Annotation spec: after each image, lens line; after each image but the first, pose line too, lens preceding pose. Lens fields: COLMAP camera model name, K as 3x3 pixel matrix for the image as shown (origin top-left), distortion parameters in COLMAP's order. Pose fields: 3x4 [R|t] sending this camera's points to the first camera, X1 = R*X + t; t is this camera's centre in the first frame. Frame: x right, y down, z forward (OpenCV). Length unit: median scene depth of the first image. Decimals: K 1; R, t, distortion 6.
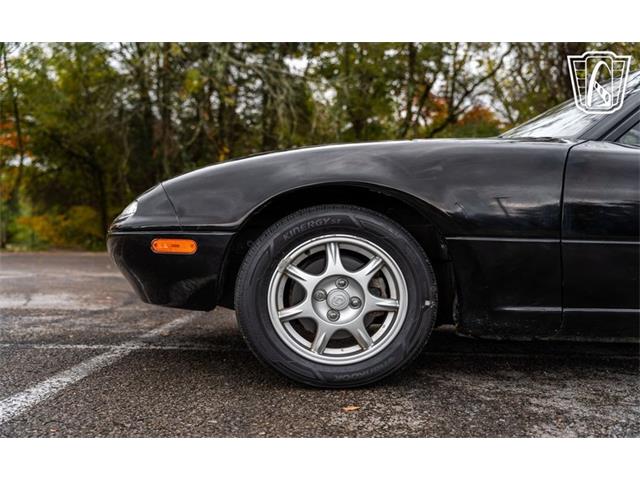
lens RADIAL K [[614.5, 0, 320.0], [0, 614.5, 240.0], [0, 0, 1]] dist [0.002544, -0.000684]
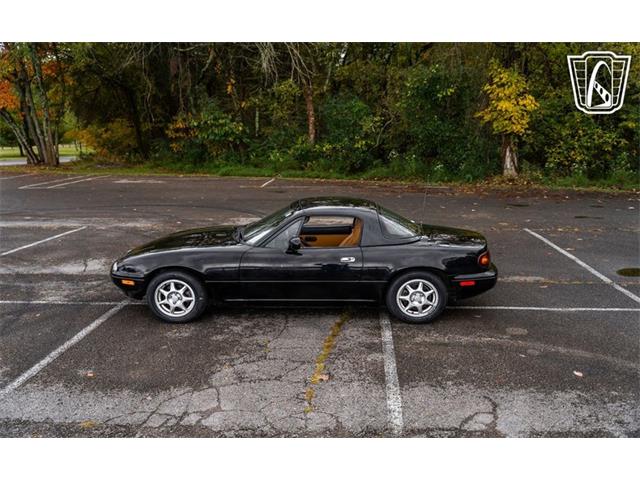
lens RADIAL K [[614.5, 0, 320.0], [0, 614.5, 240.0], [0, 0, 1]] dist [0.002544, -0.000684]
pose [[0.997202, -0.015059, -0.073216, 1.035632], [0.029246, 0.980016, 0.196755, -0.827193], [0.068790, -0.198346, 0.977715, -2.121282]]
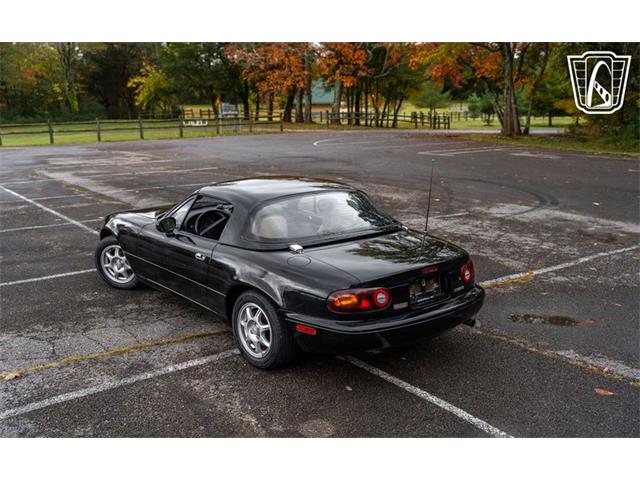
lens RADIAL K [[614.5, 0, 320.0], [0, 614.5, 240.0], [0, 0, 1]] dist [0.002544, -0.000684]
pose [[0.596345, 0.145886, -0.789360, 3.185508], [0.039577, 0.976808, 0.210429, -0.667186], [0.801752, -0.156729, 0.576741, -0.045996]]
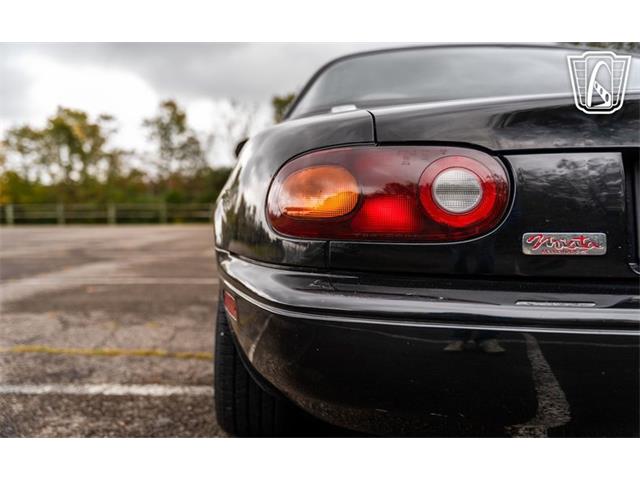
lens RADIAL K [[633.3, 0, 319.7], [0, 633.3, 255.7], [0, 0, 1]] dist [0.004123, -0.003657]
pose [[-0.024541, 0.049786, -0.998458, 2.207902], [0.024912, 0.998479, 0.049175, -0.023794], [0.999388, -0.023667, -0.025744, 1.161288]]
